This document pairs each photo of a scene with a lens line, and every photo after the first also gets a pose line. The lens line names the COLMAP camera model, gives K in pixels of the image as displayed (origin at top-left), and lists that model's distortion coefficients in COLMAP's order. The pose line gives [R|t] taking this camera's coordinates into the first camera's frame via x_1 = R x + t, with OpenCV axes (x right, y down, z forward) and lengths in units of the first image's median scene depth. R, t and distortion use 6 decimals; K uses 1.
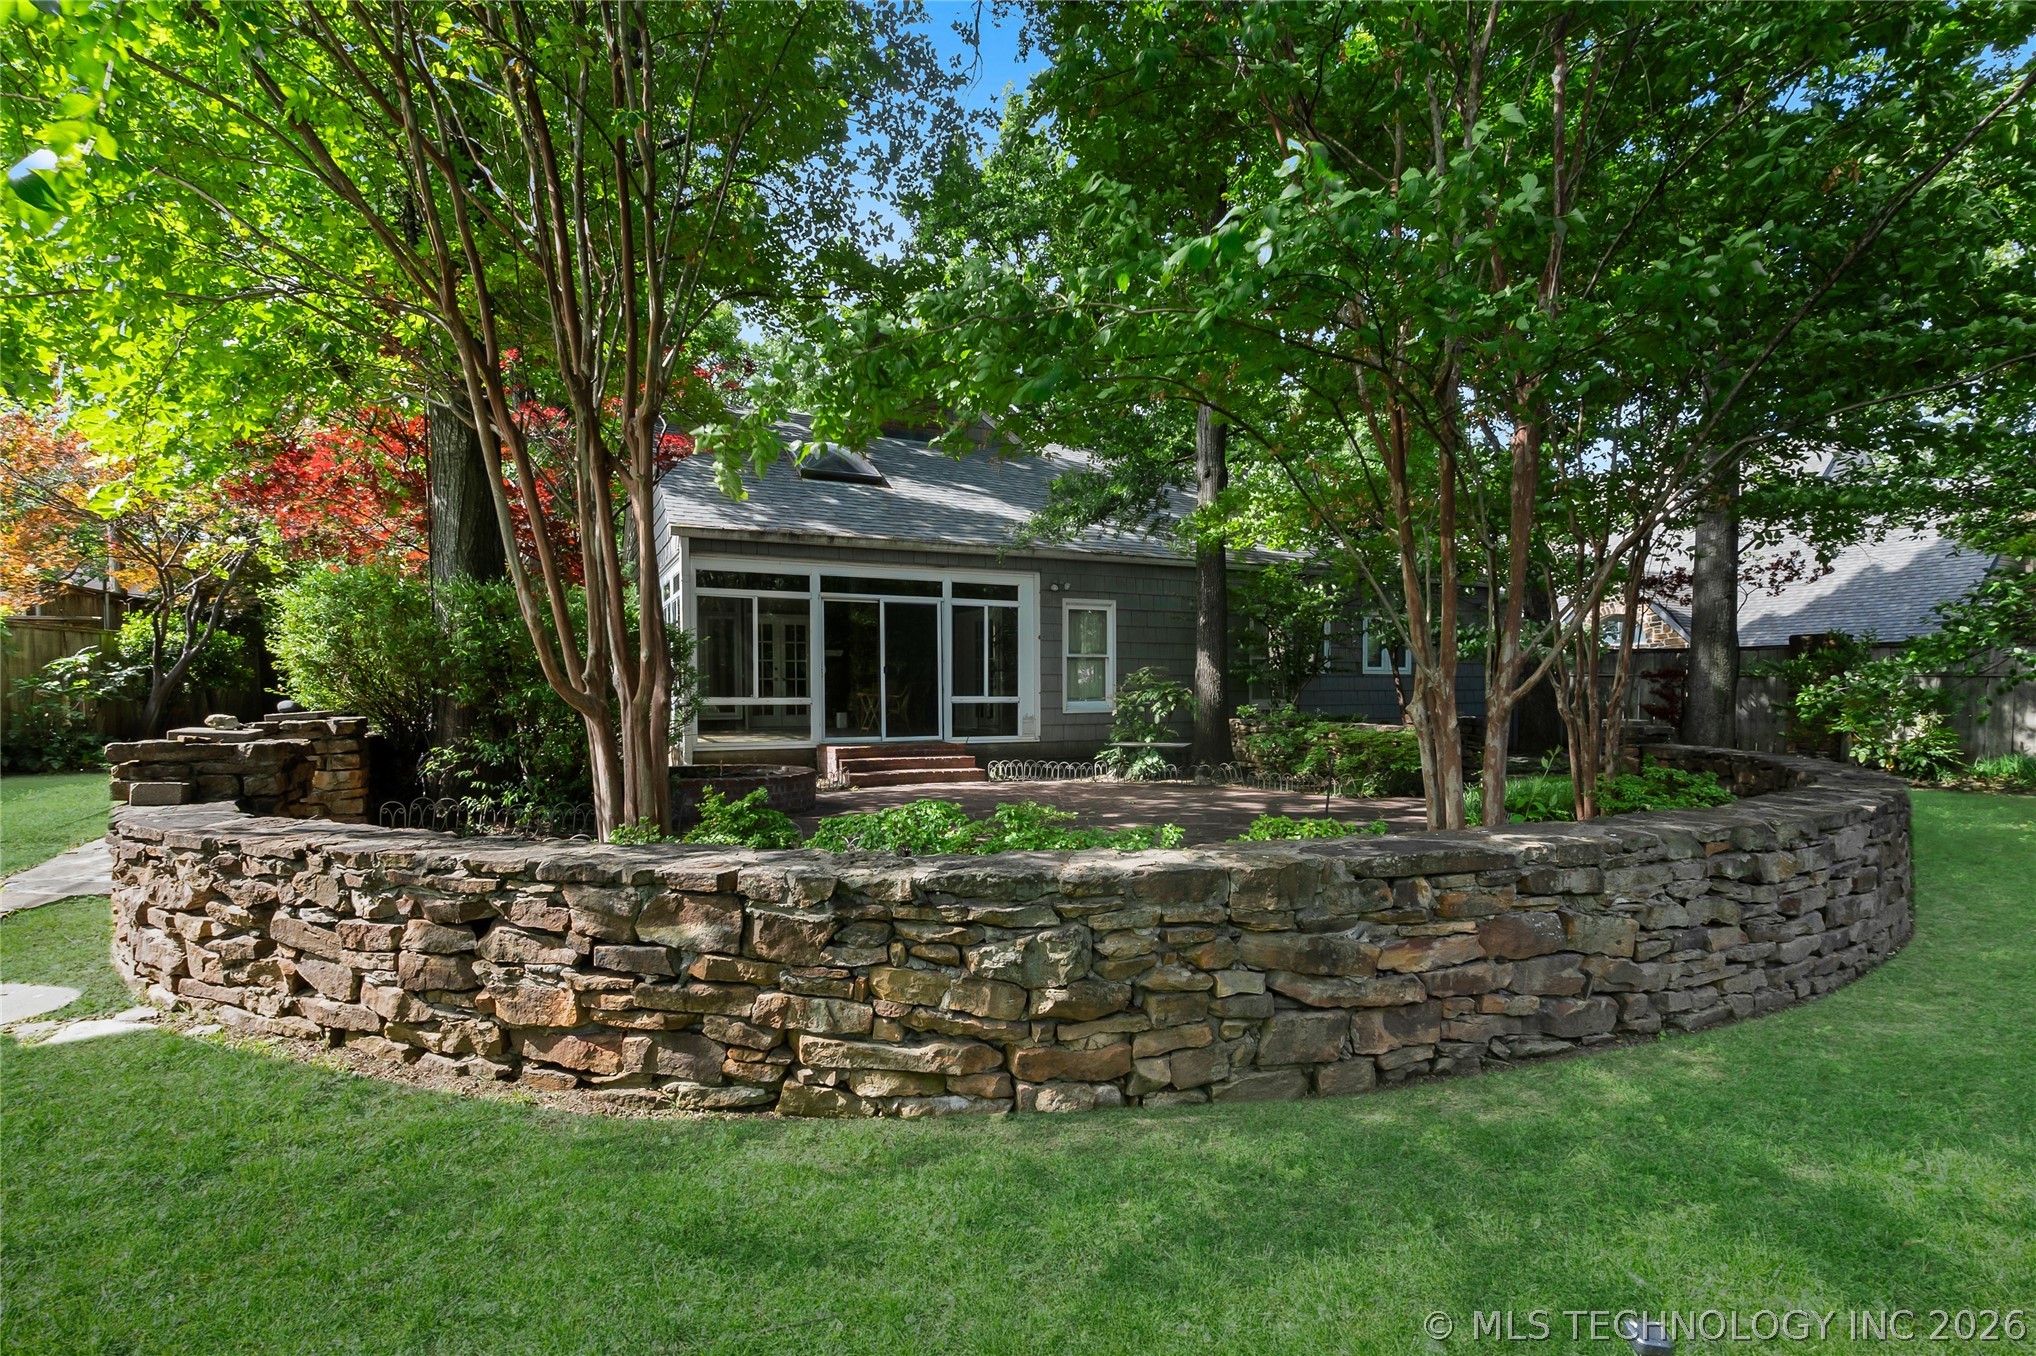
lens RADIAL K [[945.8, 0, 1018.8], [0, 945.8, 696.5], [0, 0, 1]] dist [-0.010528, -0.000428]
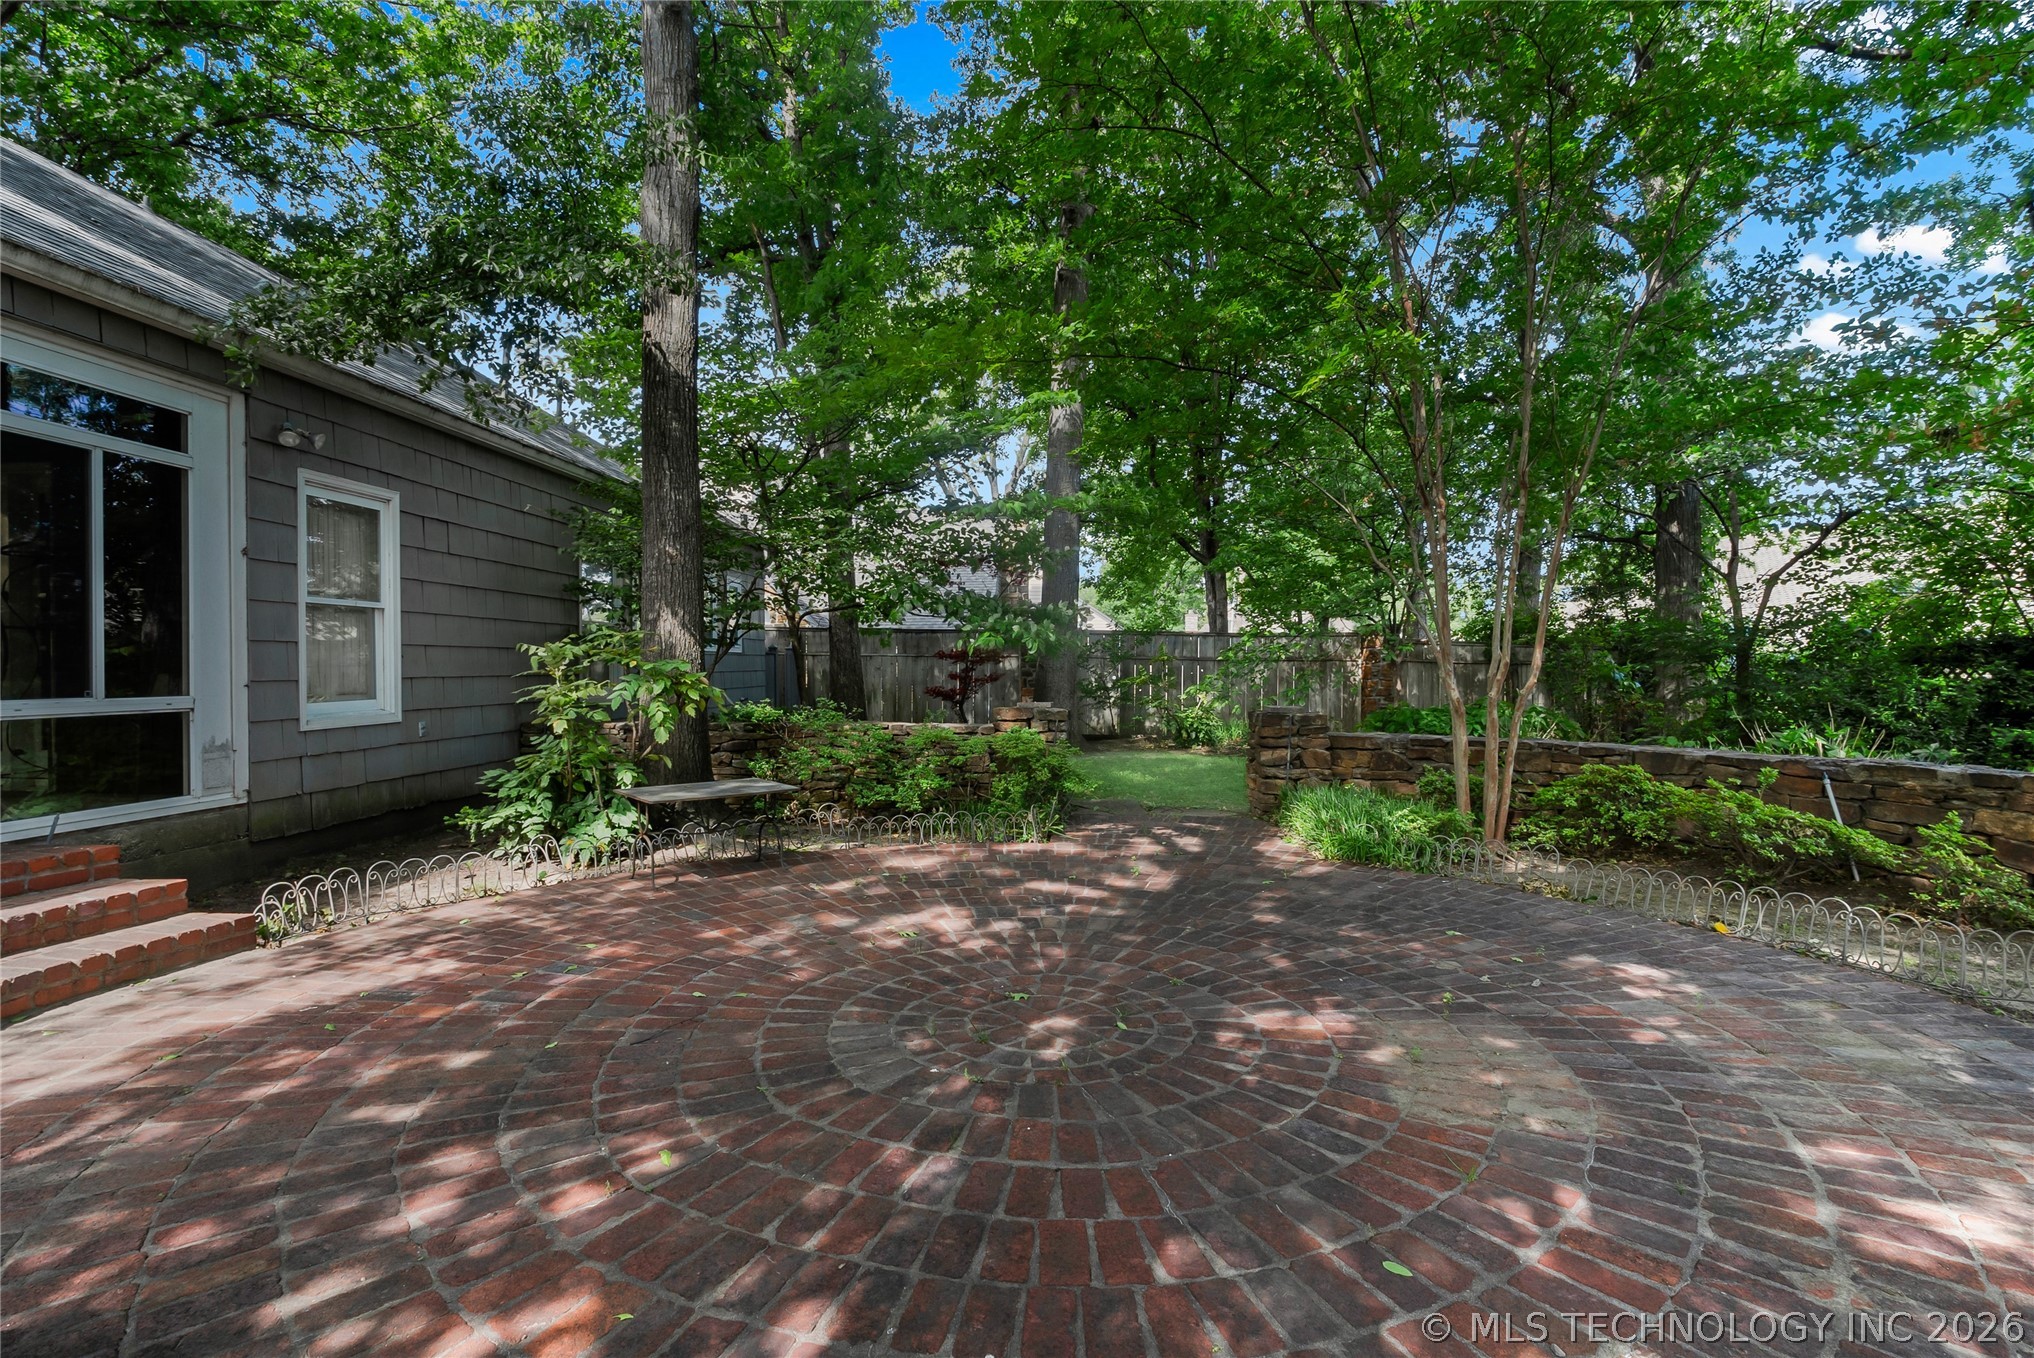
lens RADIAL K [[944.9, 0, 1008.2], [0, 944.9, 670.5], [0, 0, 1]] dist [-0.010528, -0.000428]
pose [[0.500960, -0.003847, 0.865462, -0.171284], [0.008060, 0.999967, -0.000220, -0.007766], [-0.865433, 0.007086, 0.500974, 0.519868]]
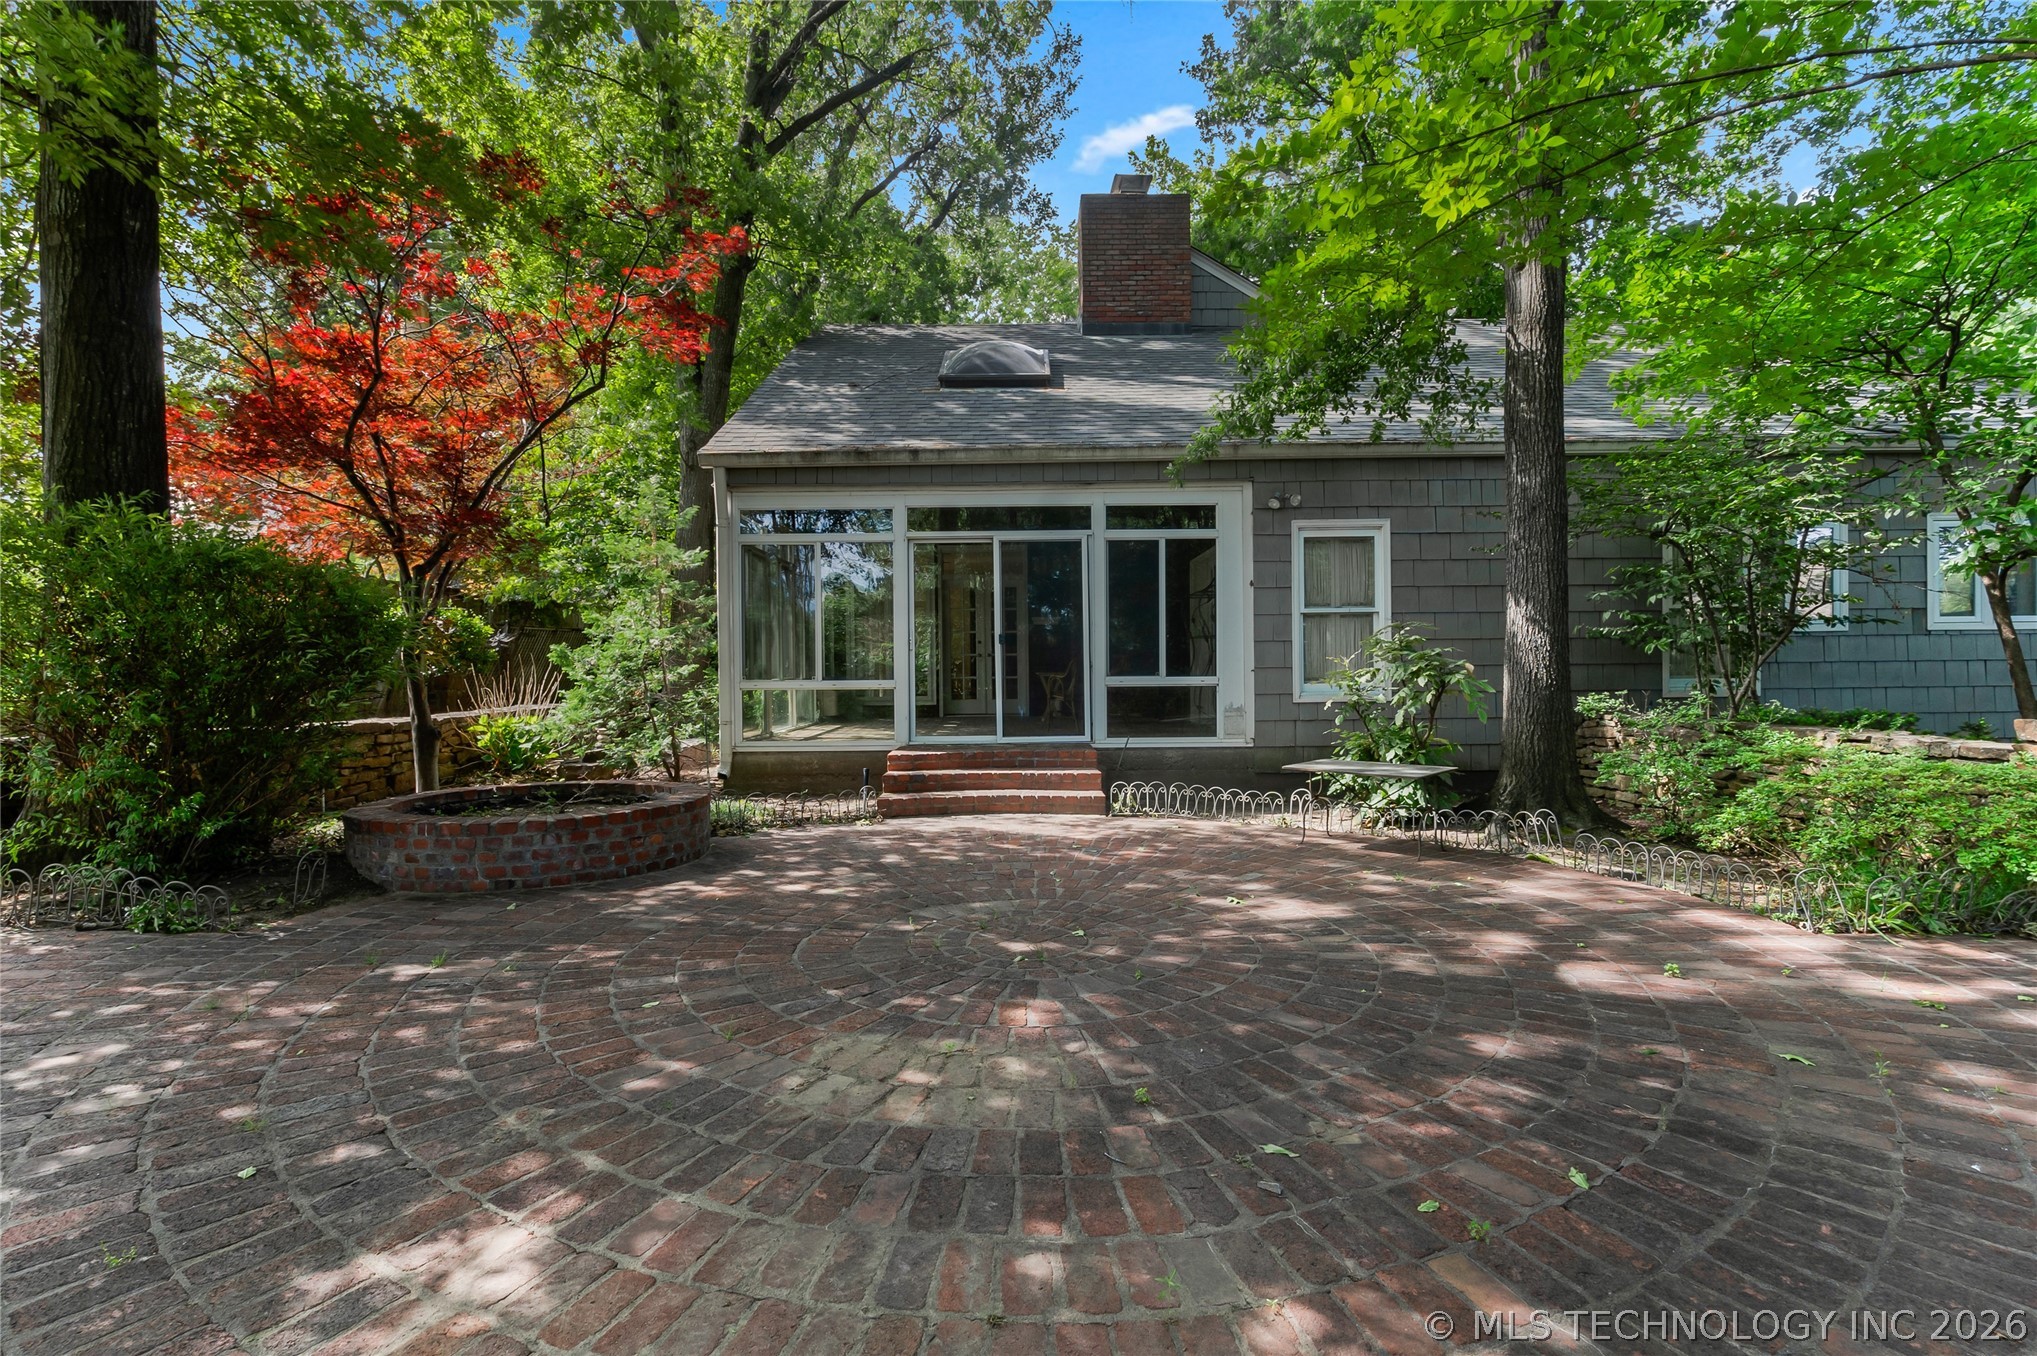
lens RADIAL K [[946.3, 0, 1014.0], [0, 946.3, 667.4], [0, 0, 1]] dist [-0.010528, -0.000428]
pose [[0.897490, -0.007493, -0.440971, 0.163385], [0.005103, 0.999965, -0.006605, -0.002509], [0.441005, 0.003678, 0.897497, 0.367216]]
